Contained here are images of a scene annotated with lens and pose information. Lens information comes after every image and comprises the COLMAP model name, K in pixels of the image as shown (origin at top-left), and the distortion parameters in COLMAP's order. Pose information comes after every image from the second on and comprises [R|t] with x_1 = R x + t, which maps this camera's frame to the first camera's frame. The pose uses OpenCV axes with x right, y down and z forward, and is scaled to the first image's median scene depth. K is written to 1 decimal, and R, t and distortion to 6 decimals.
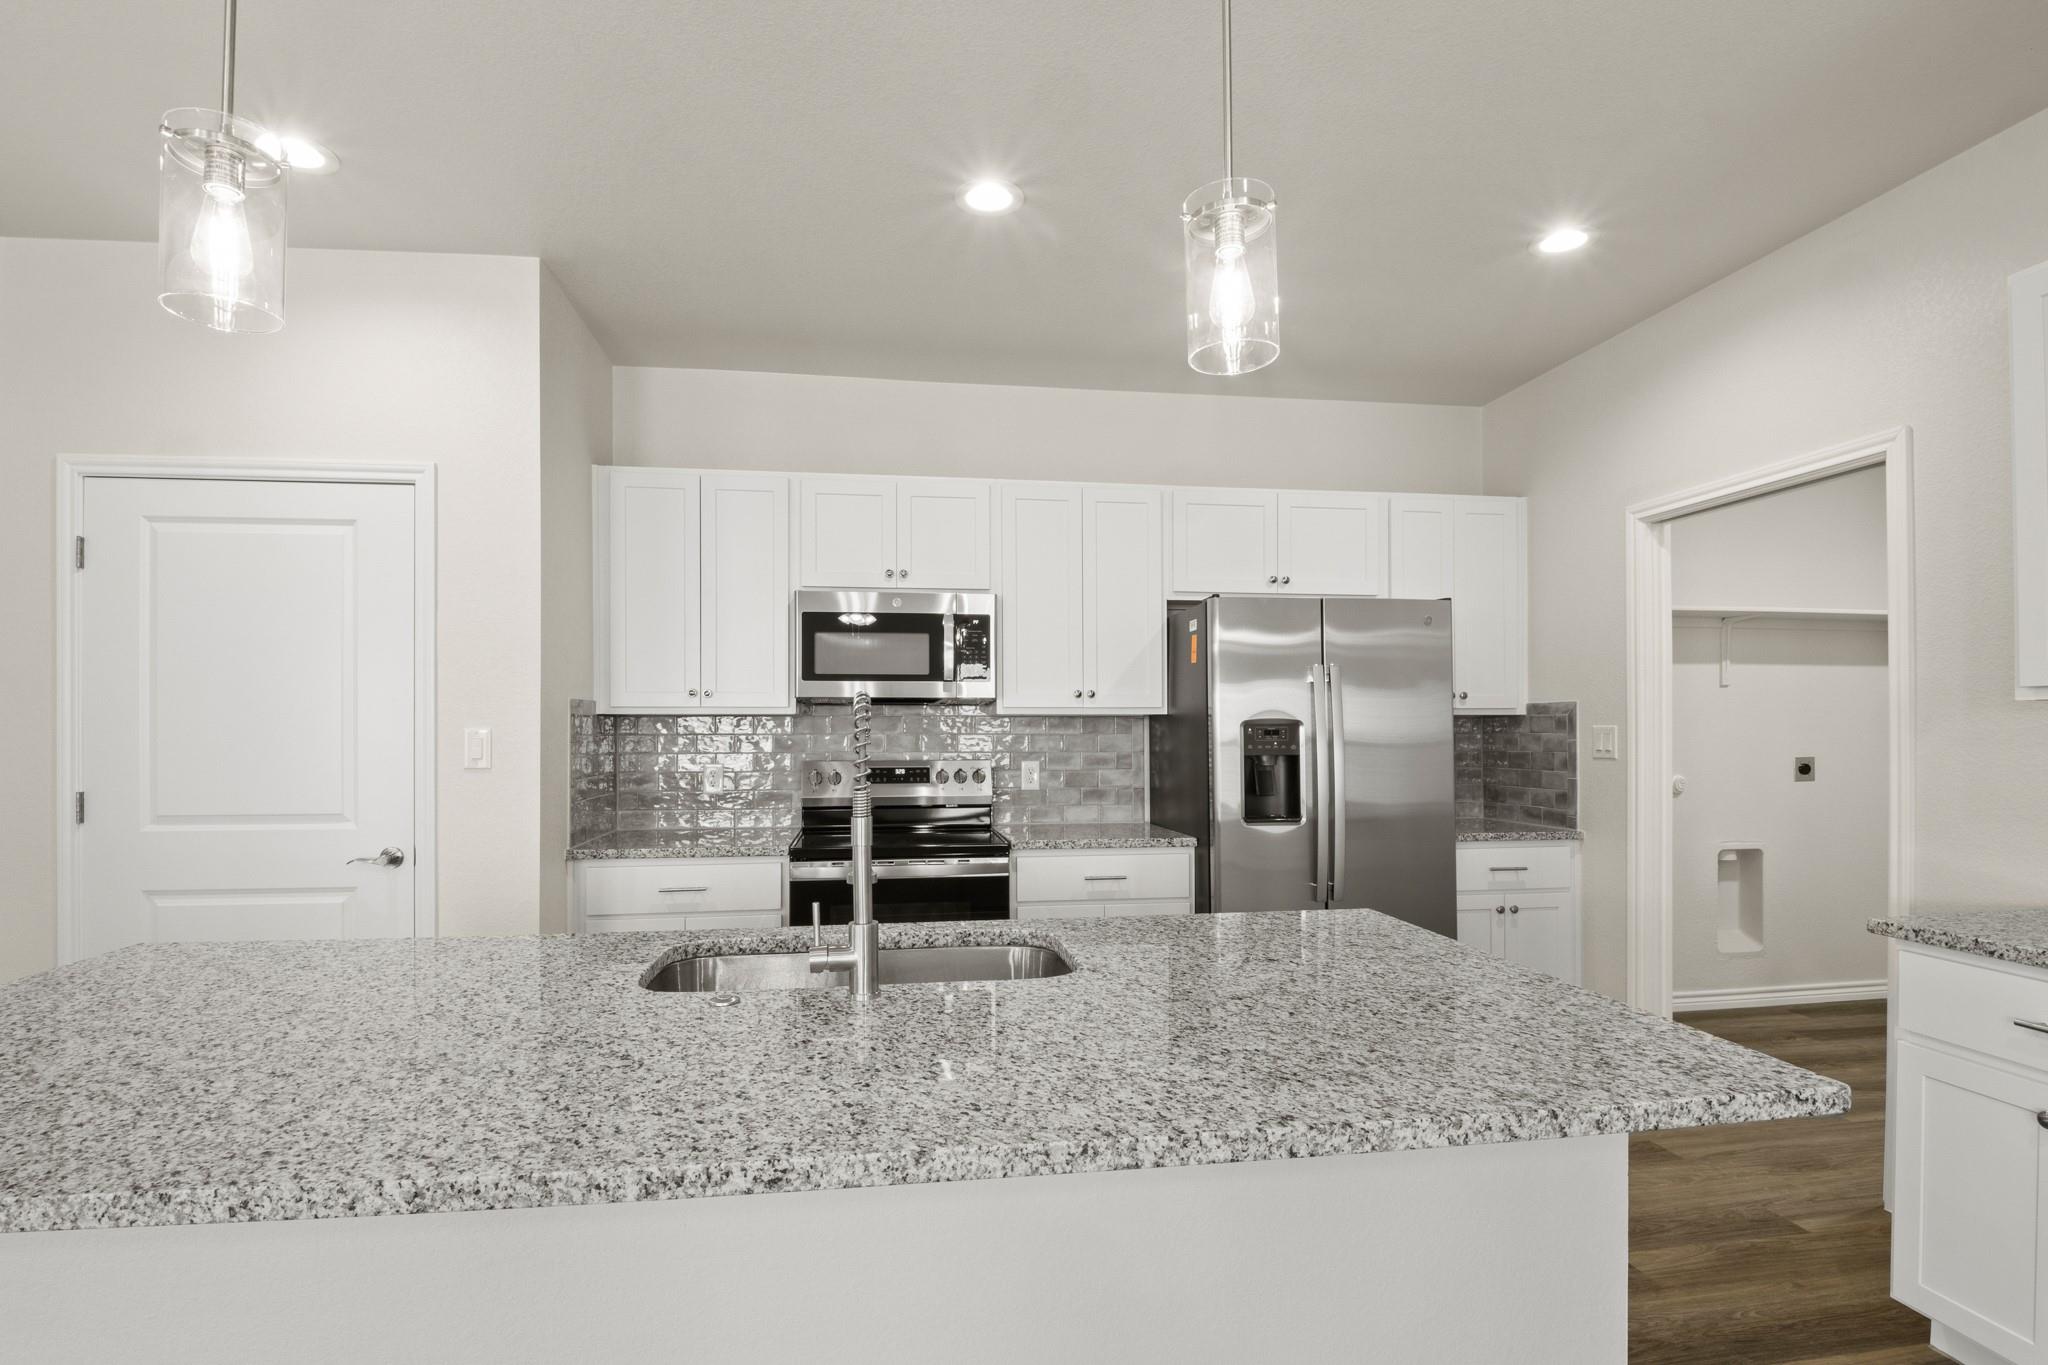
lens RADIAL K [[1025.0, 0, 1014.7], [0, 1025.0, 719.1], [0, 0, 1]] dist [-0.007189, -0.000672]
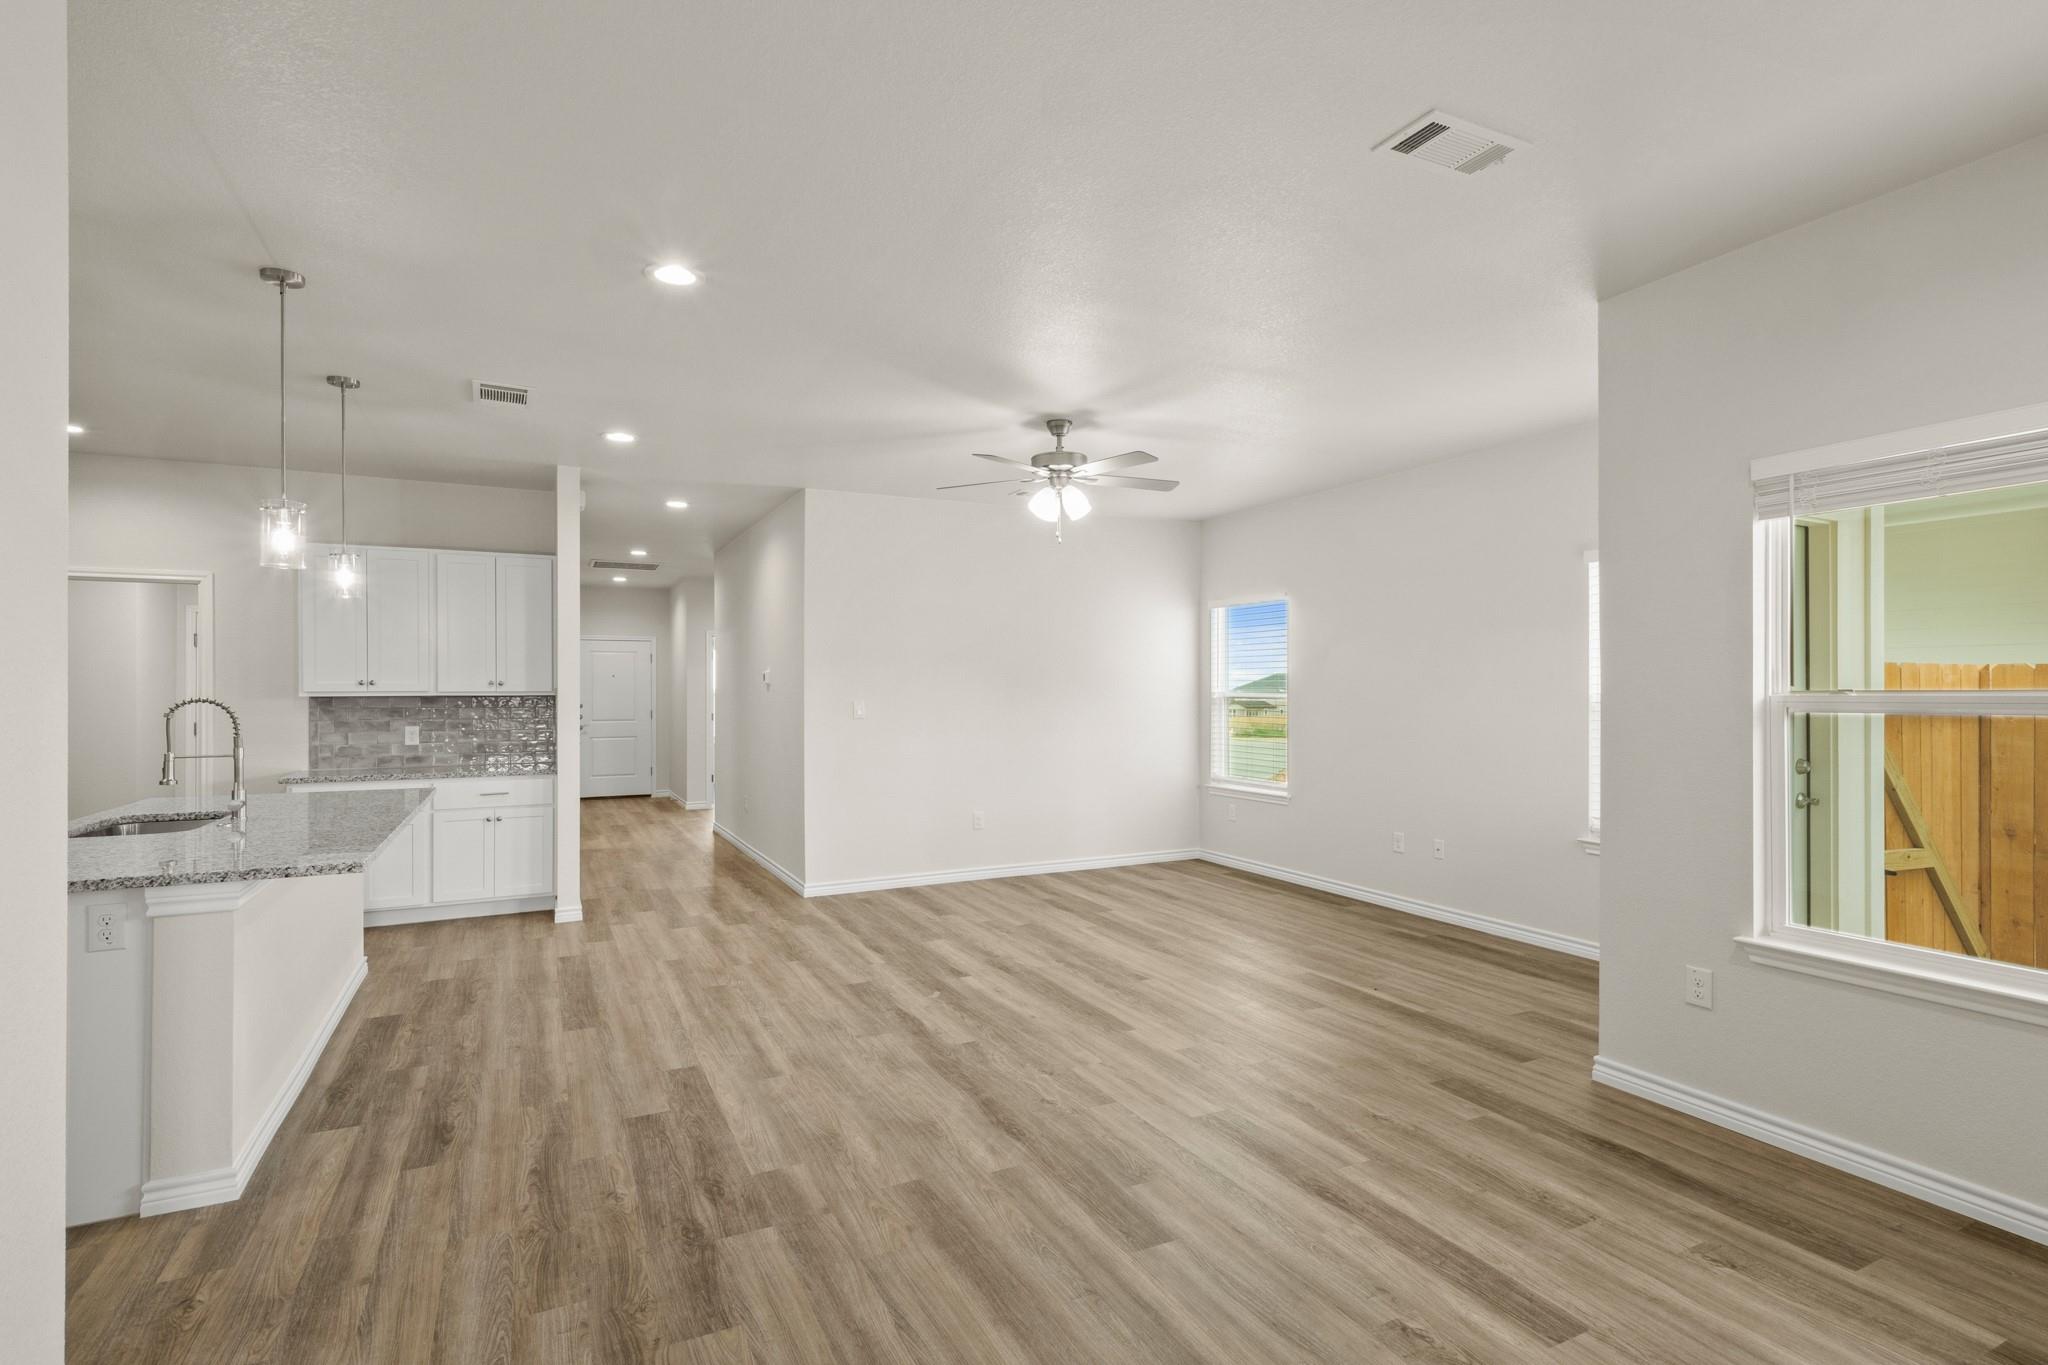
lens RADIAL K [[980.2, 0, 1032.9], [0, 980.2, 688.1], [0, 0, 1]] dist [-0.004255, -0.000990]
pose [[-0.324215, 0.005082, 0.945970, -1.215998], [-0.002076, 0.999979, -0.006083, -0.014438], [-0.945981, -0.003936, -0.324197, -0.011058]]
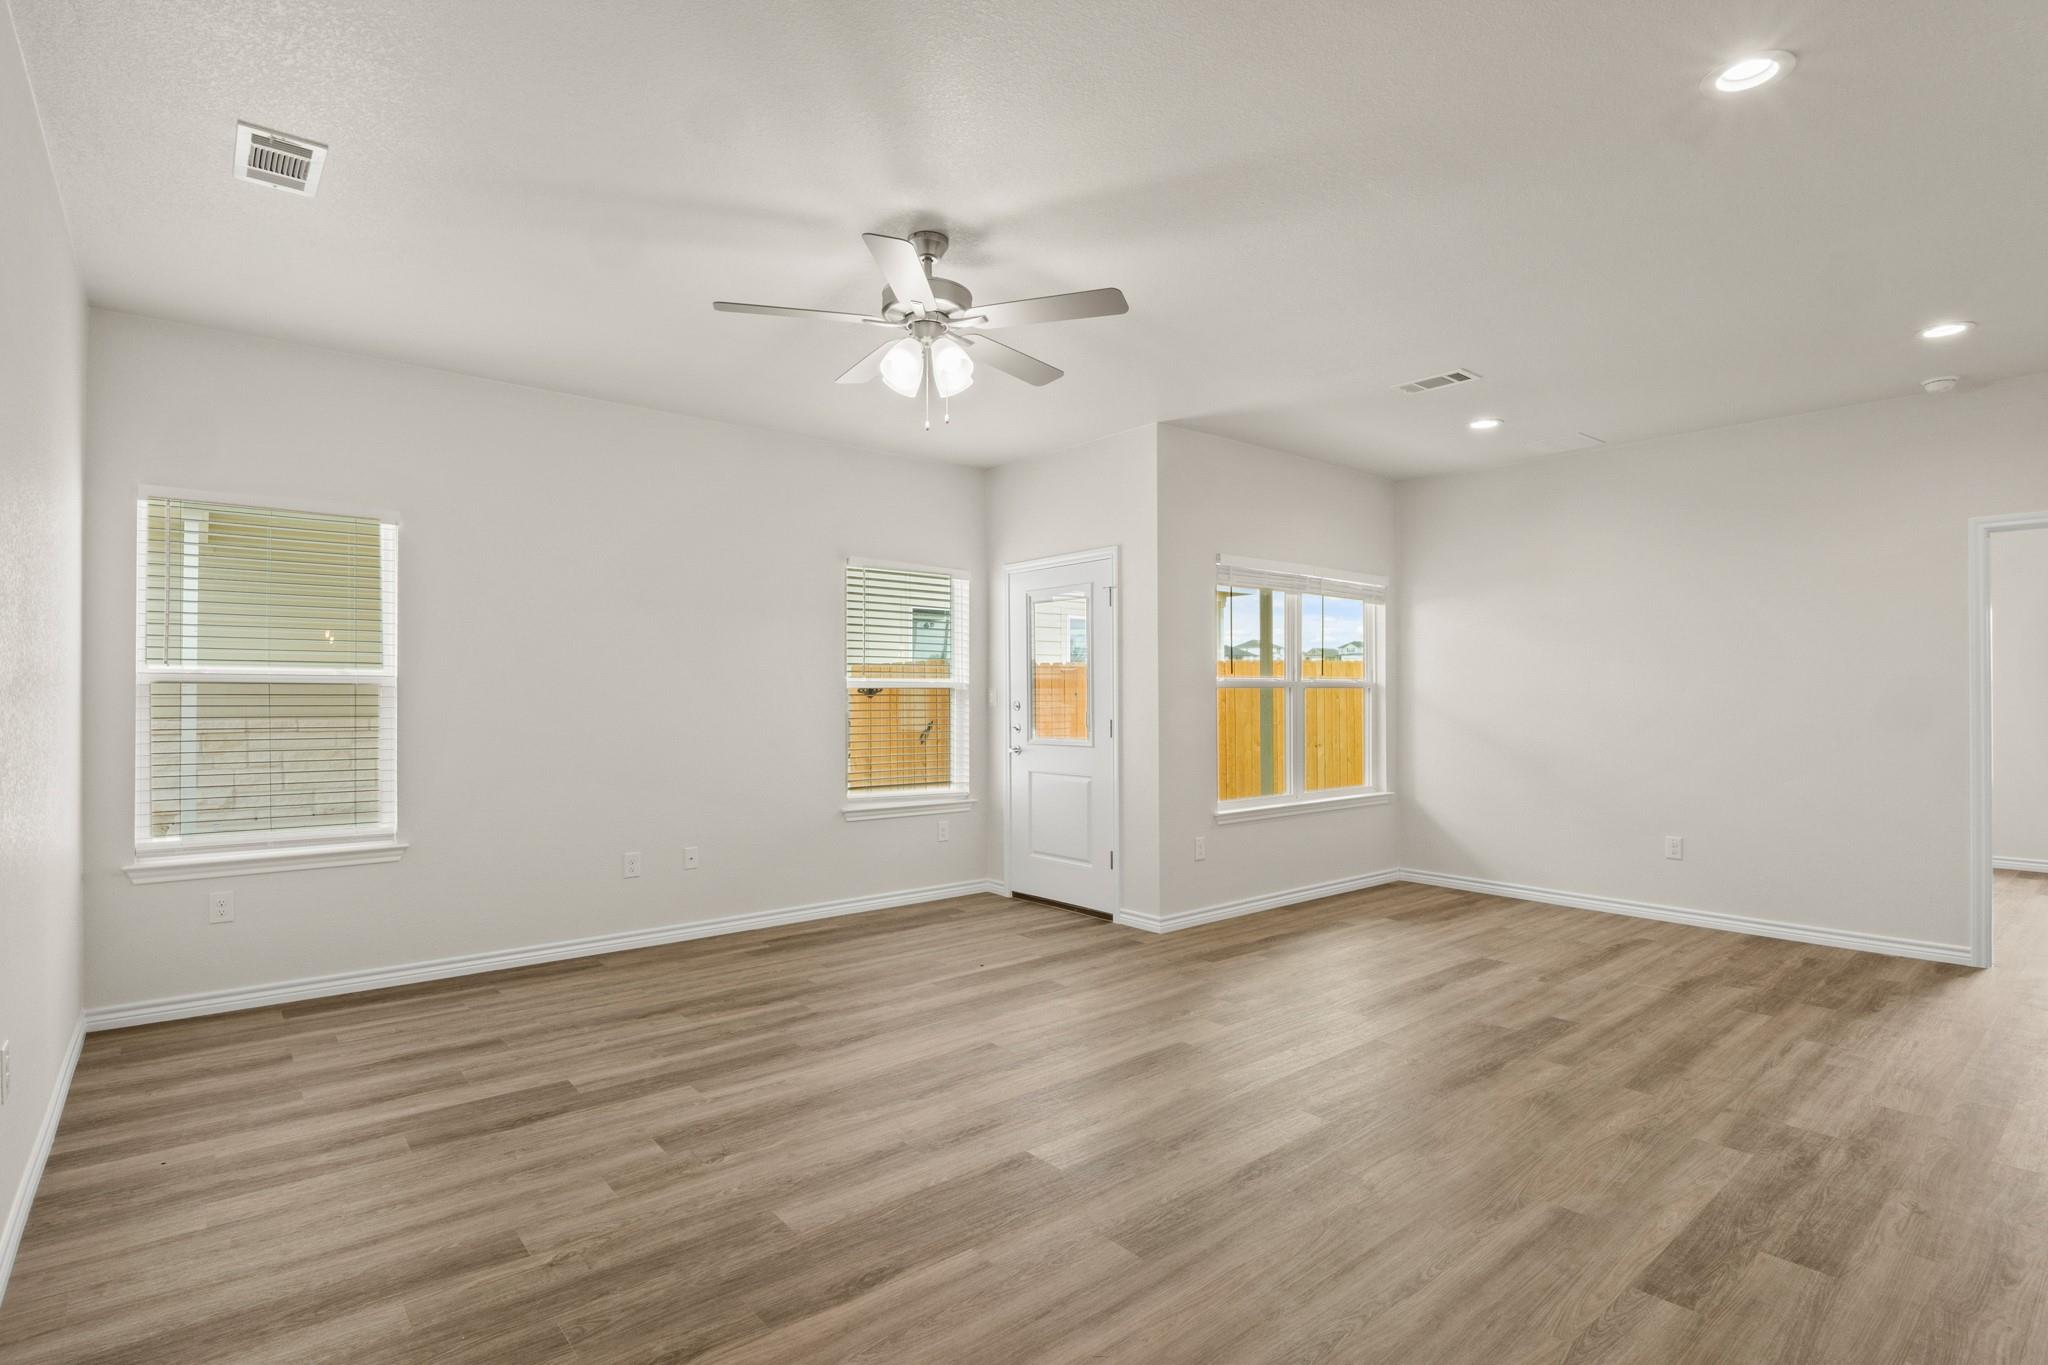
lens RADIAL K [[1003.5, 0, 1011.8], [0, 1003.5, 681.7], [0, 0, 1]] dist [-0.000912, -0.013263]
pose [[-0.851429, -0.002965, -0.524461, 0.346832], [0.003566, 0.999928, -0.011442, 0.005119], [0.524457, -0.011612, -0.851358, 0.279795]]
